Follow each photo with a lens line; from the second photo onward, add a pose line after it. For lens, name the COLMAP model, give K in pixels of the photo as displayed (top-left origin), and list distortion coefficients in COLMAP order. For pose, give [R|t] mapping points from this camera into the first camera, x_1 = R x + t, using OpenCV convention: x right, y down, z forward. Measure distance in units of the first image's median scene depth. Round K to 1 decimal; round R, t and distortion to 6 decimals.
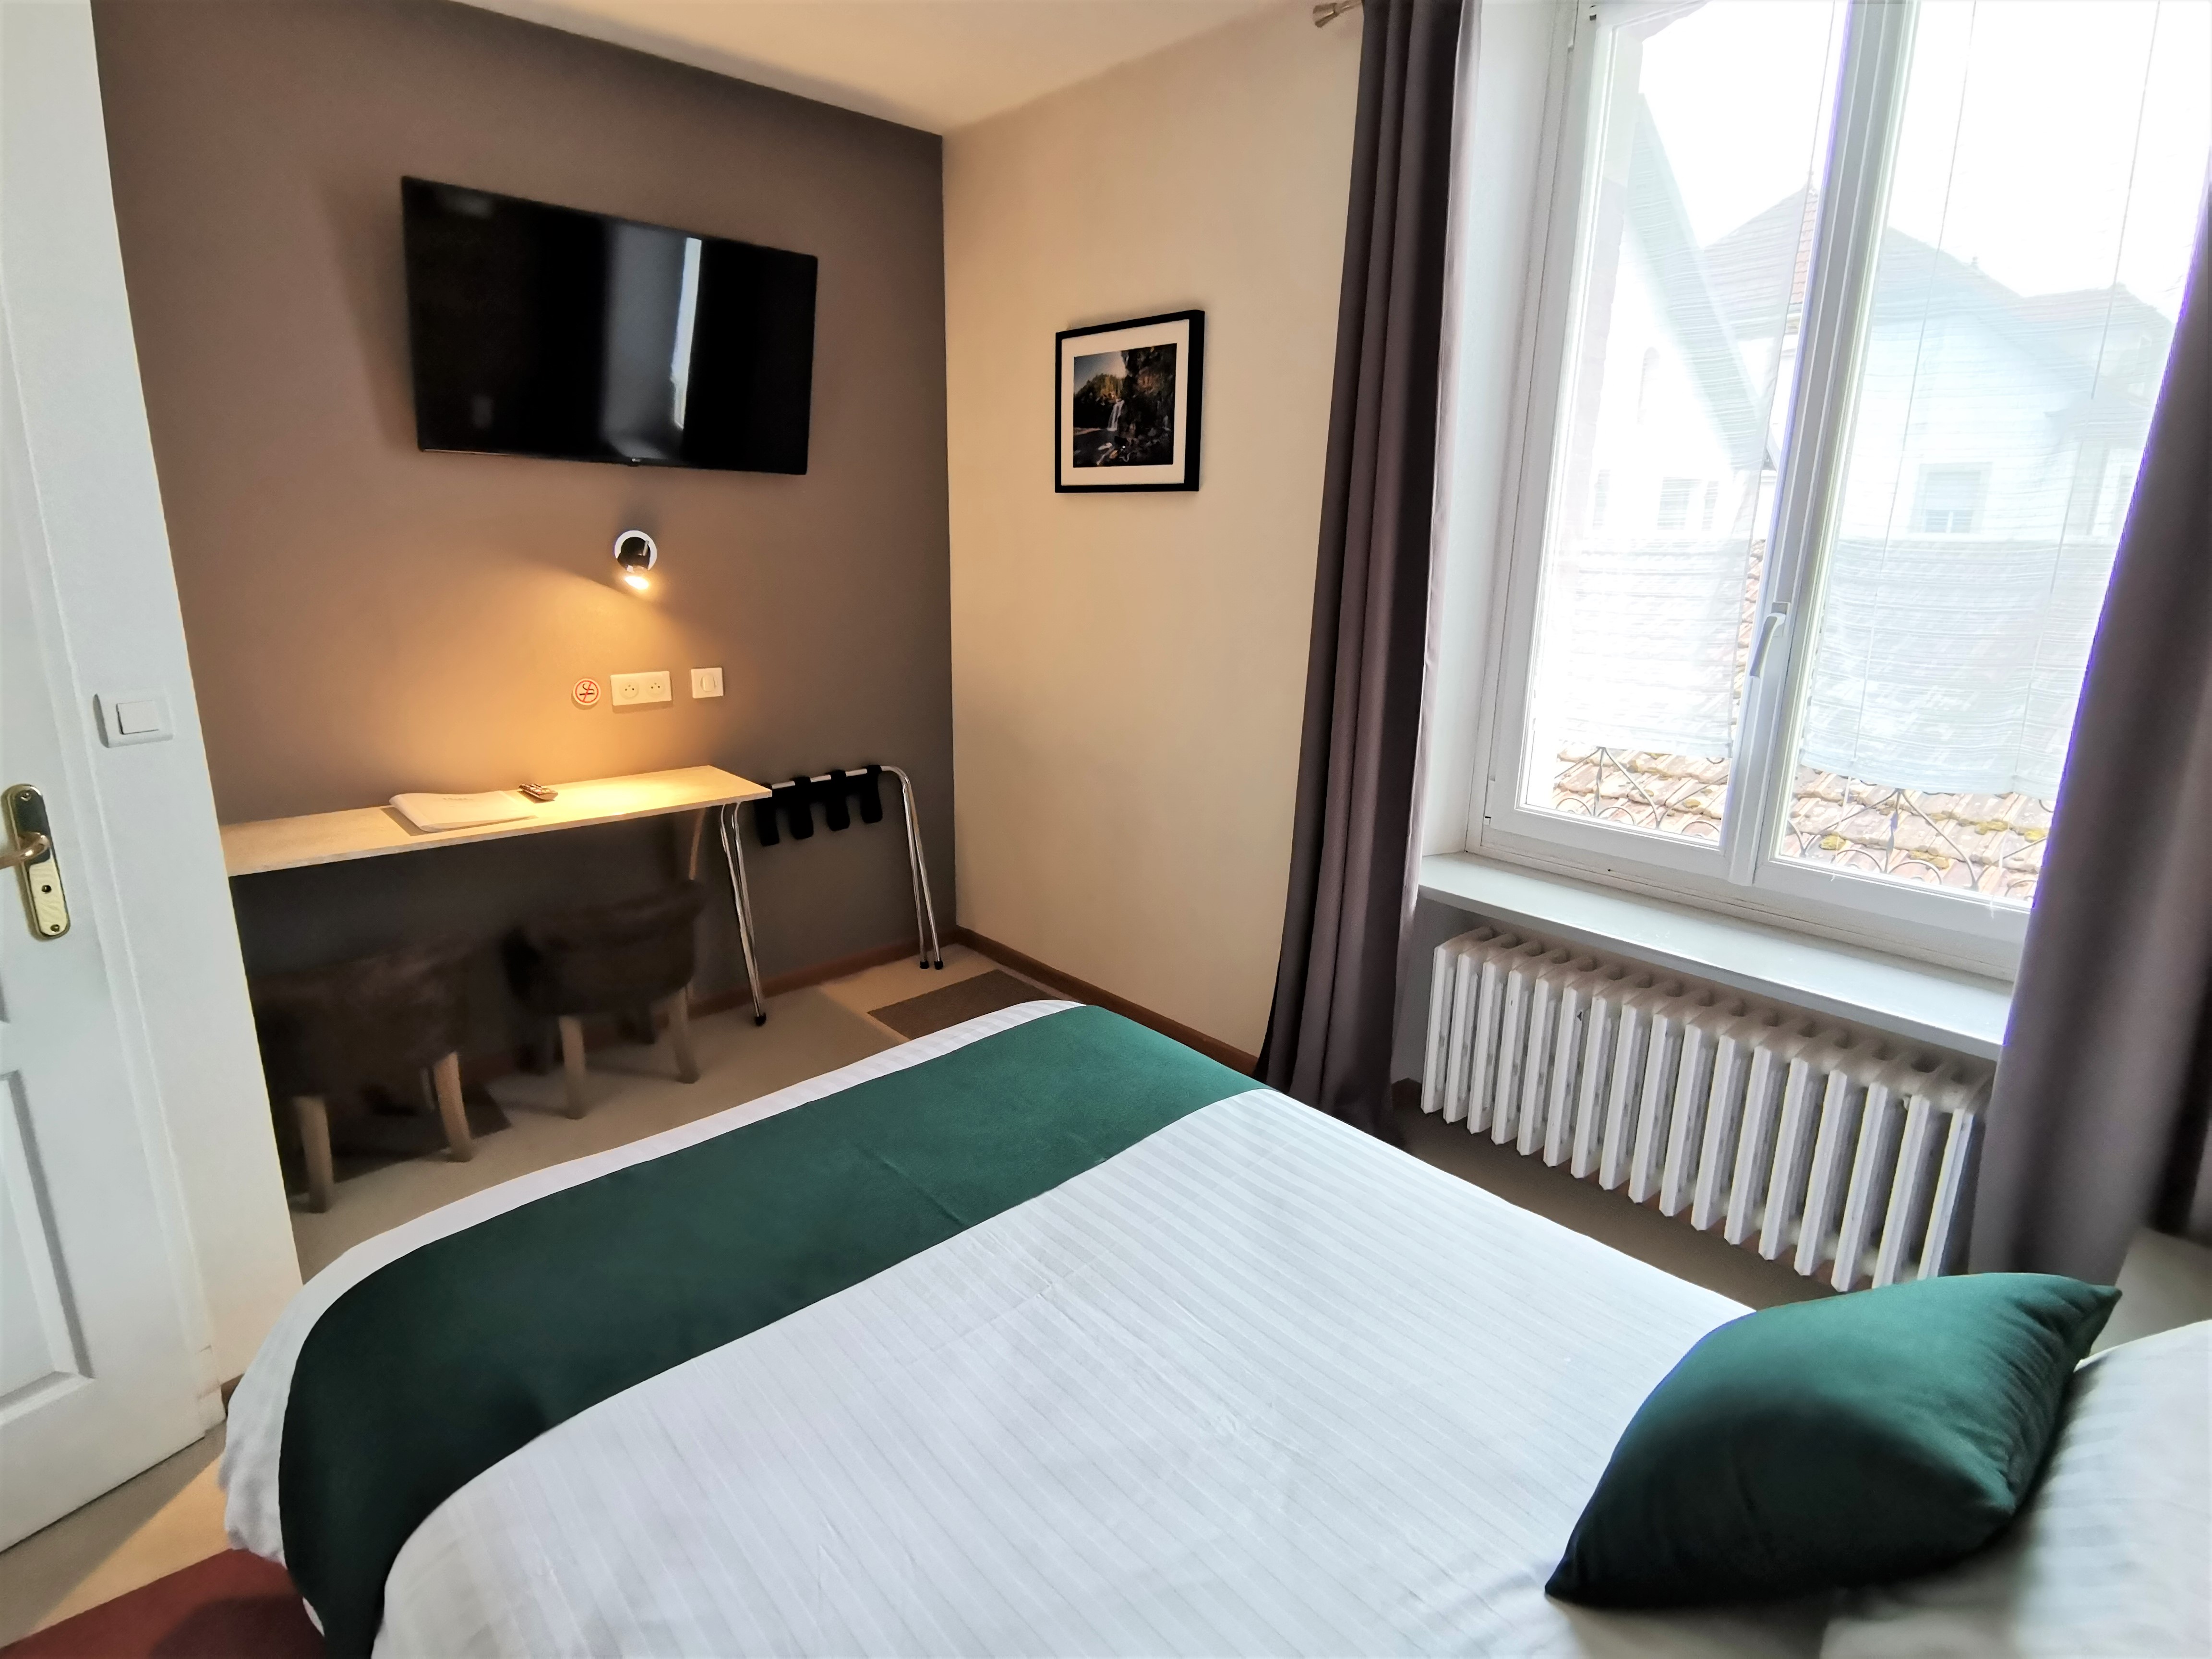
lens RADIAL K [[1129.1, 0, 1106.0], [0, 1129.1, 829.5], [0, 0, 1]] dist [-0.000424, -0.000402]
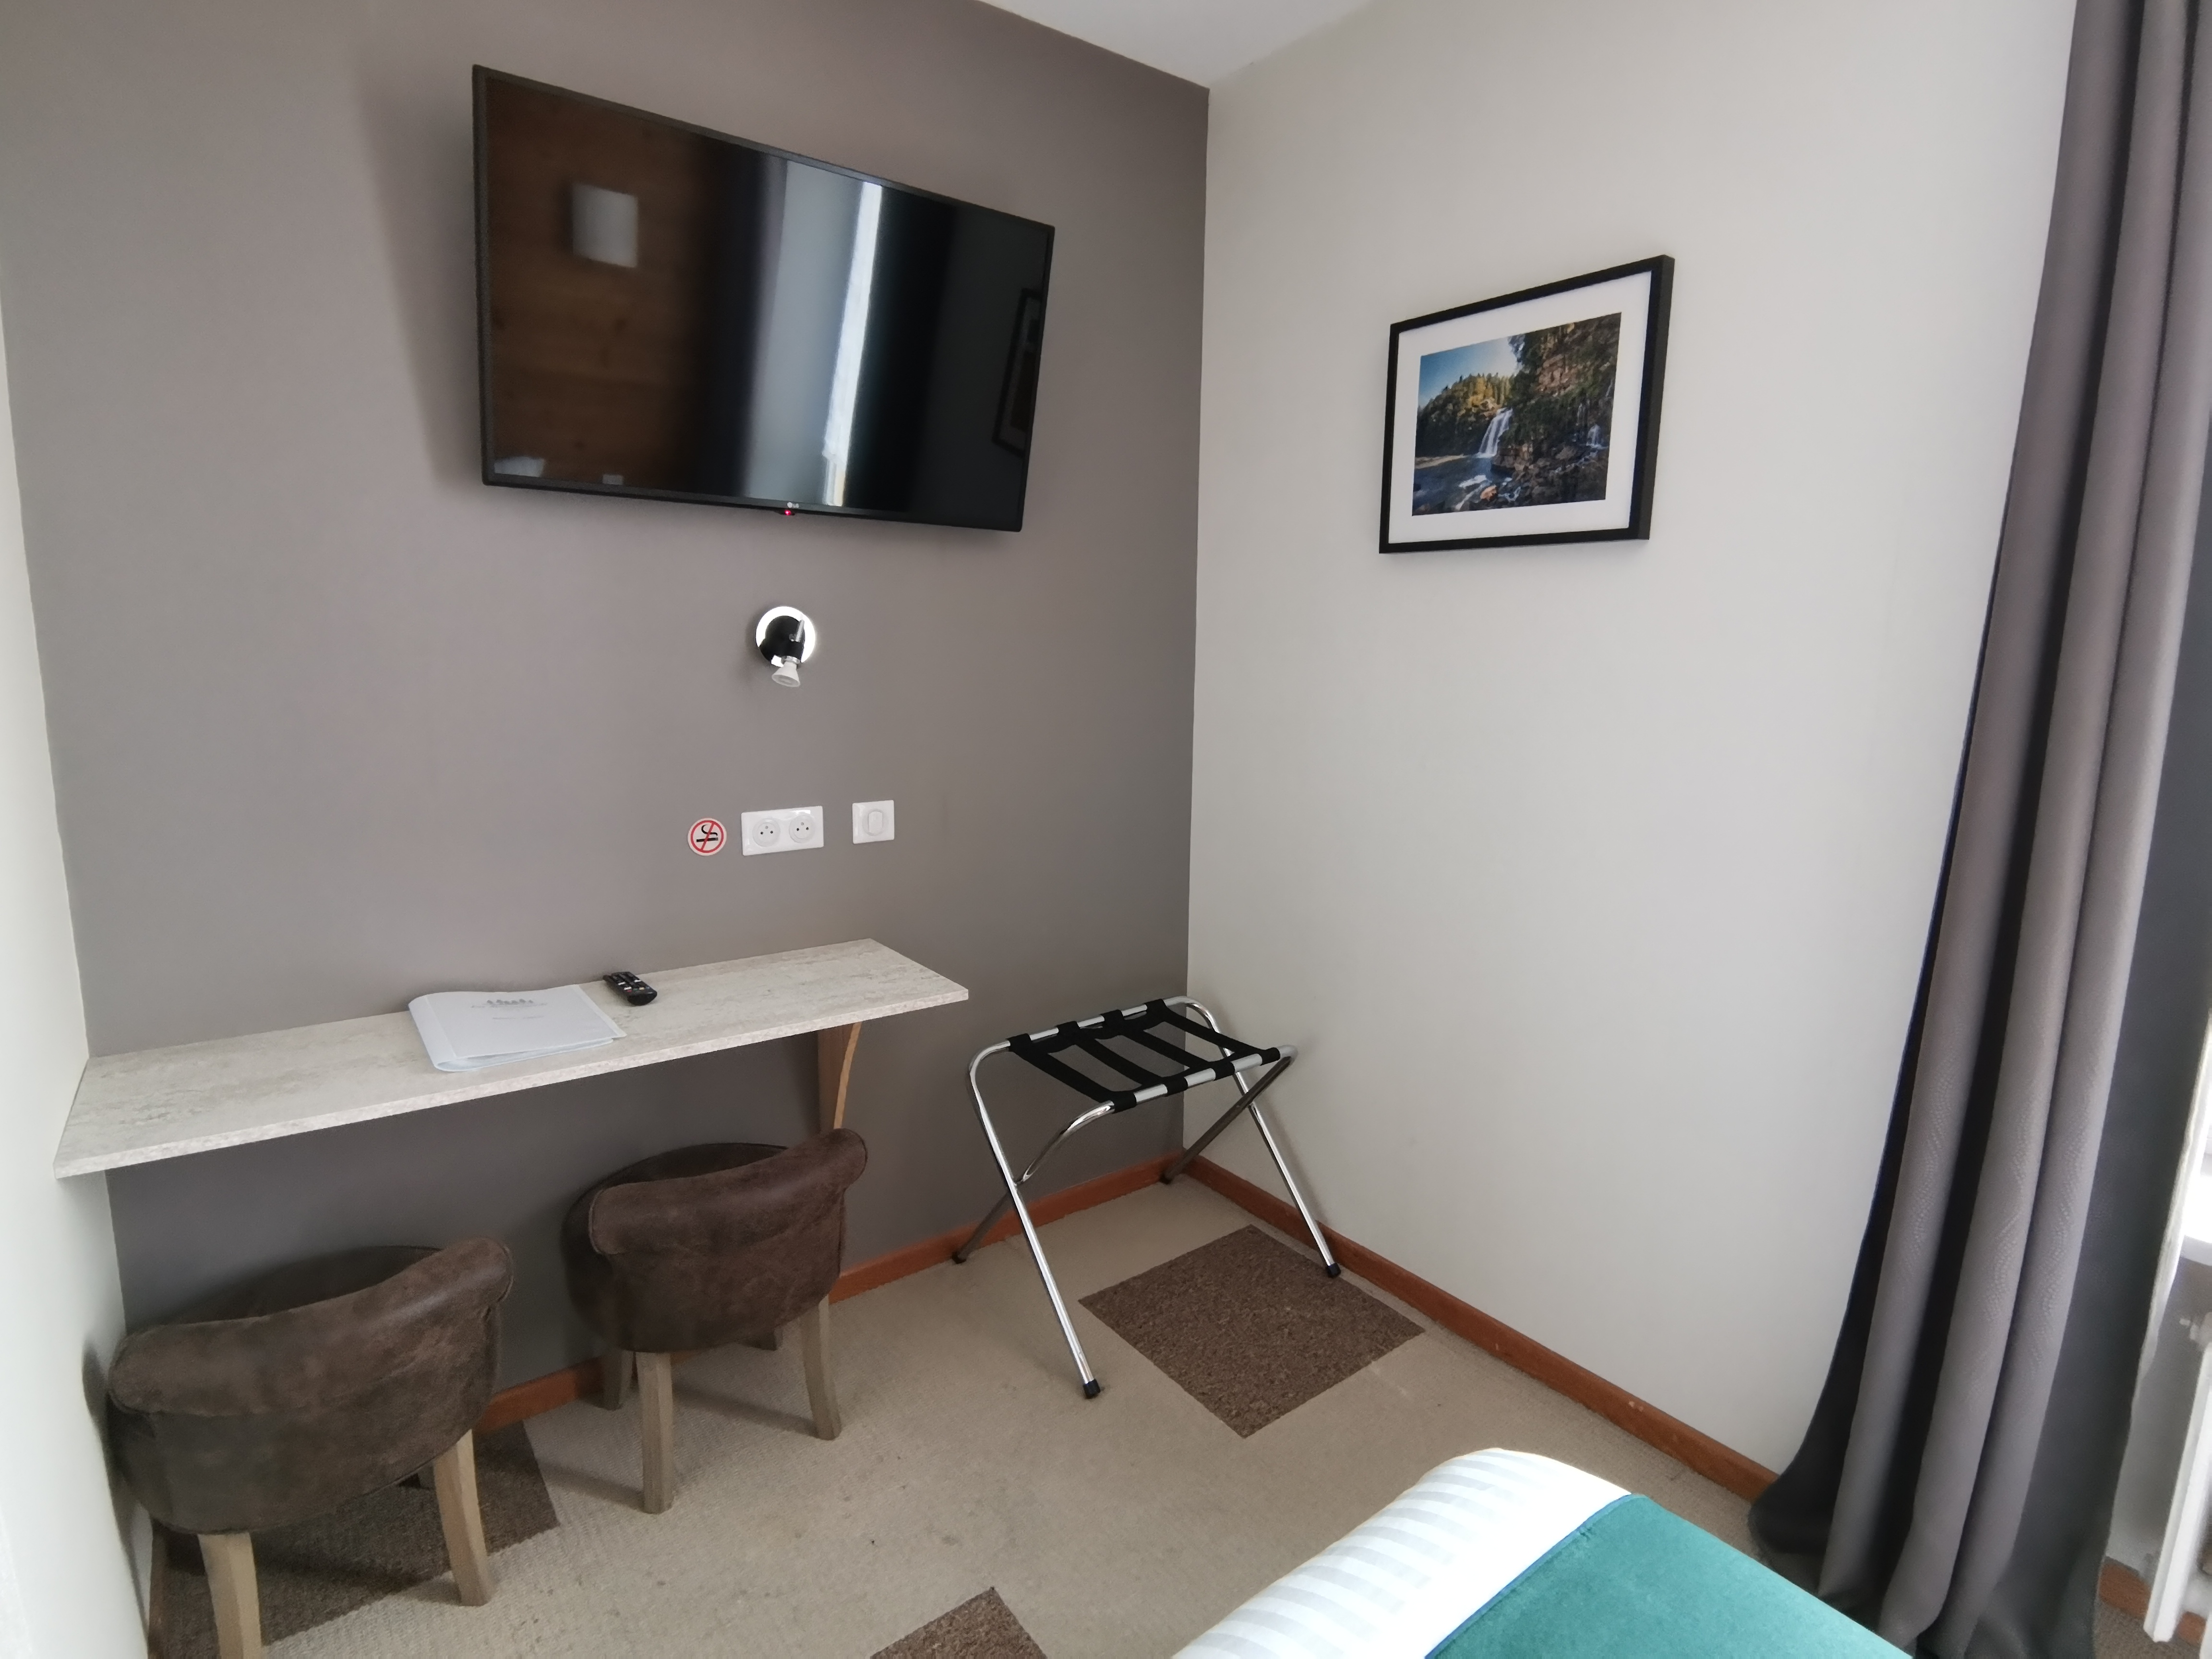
lens RADIAL K [[1129.1, 0, 1106.0], [0, 1129.1, 829.5], [0, 0, 1]] dist [-0.000424, -0.000402]
pose [[0.995488, 0.012770, -0.094020, -0.153878], [-0.021259, 0.995729, -0.089848, -0.070270], [0.092471, 0.091441, 0.991508, 0.341280]]
